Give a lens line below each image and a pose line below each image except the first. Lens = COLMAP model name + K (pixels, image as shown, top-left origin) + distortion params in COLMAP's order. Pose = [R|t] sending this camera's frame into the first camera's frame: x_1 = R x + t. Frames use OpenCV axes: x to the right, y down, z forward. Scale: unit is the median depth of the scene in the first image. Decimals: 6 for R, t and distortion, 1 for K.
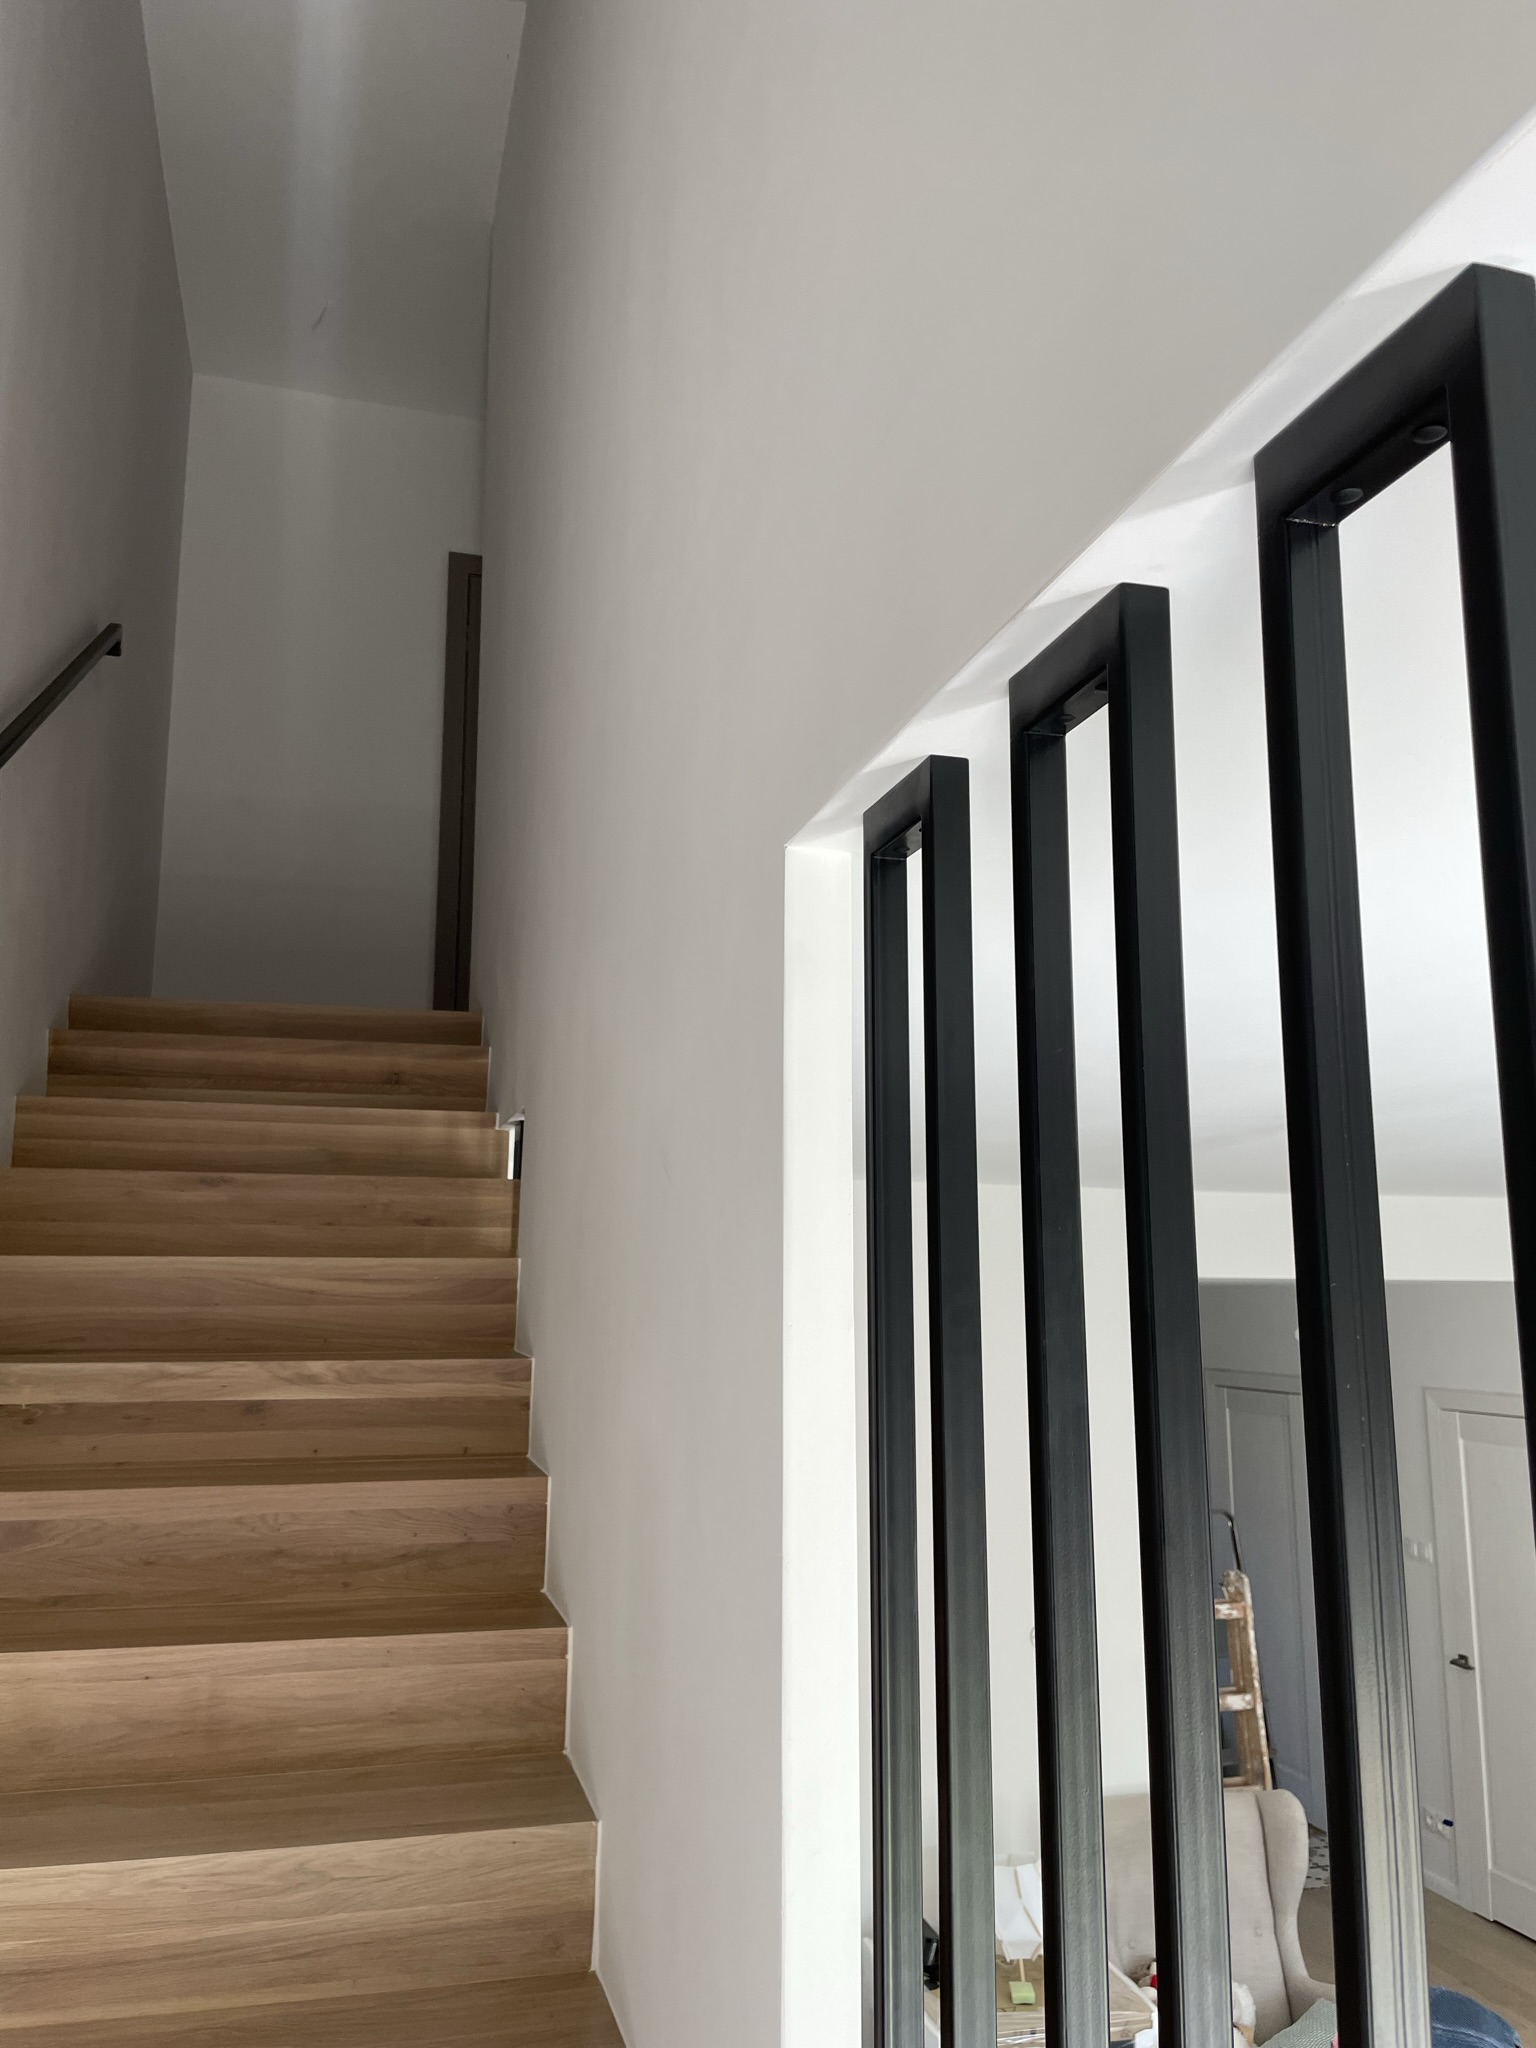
lens RADIAL K [[1554.4, 0, 778.5], [0, 1554.4, 1027.5], [0, 0, 1]] dist [0.084615, -0.109241]
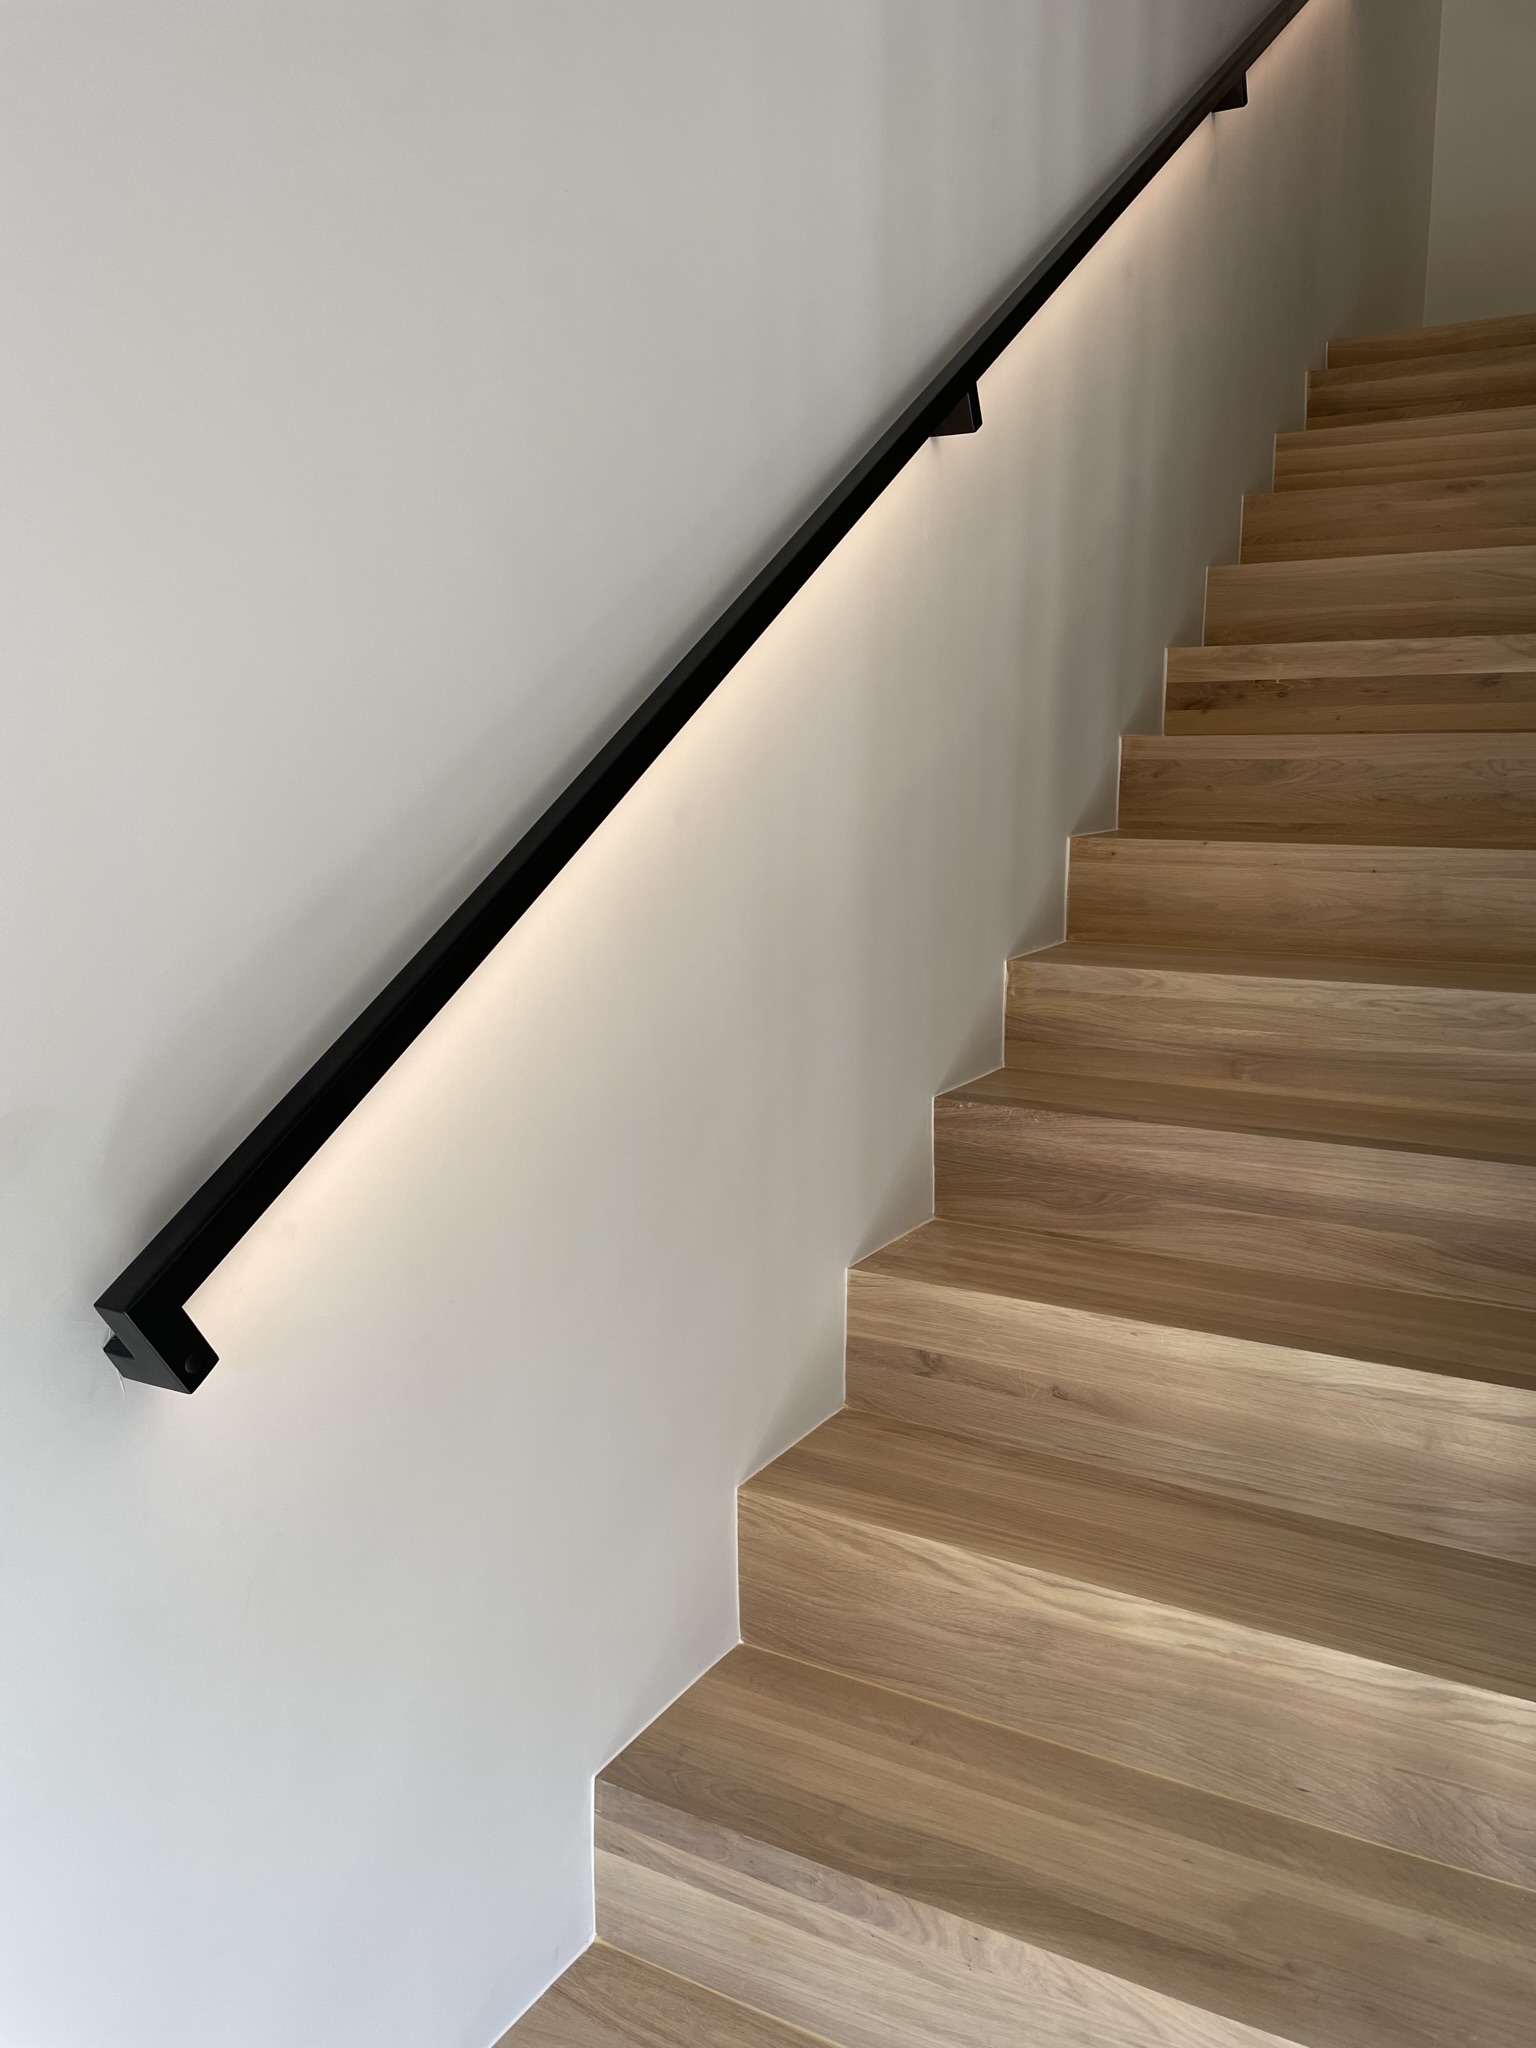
lens RADIAL K [[1554.4, 0, 751.7], [0, 1554.4, 1041.2], [0, 0, 1]] dist [0.084615, -0.109241]
pose [[0.706641, 0.116048, -0.697991, 0.083428], [0.119718, 0.952628, 0.279586, 0.140482], [0.697371, -0.281129, 0.659272, -0.093229]]
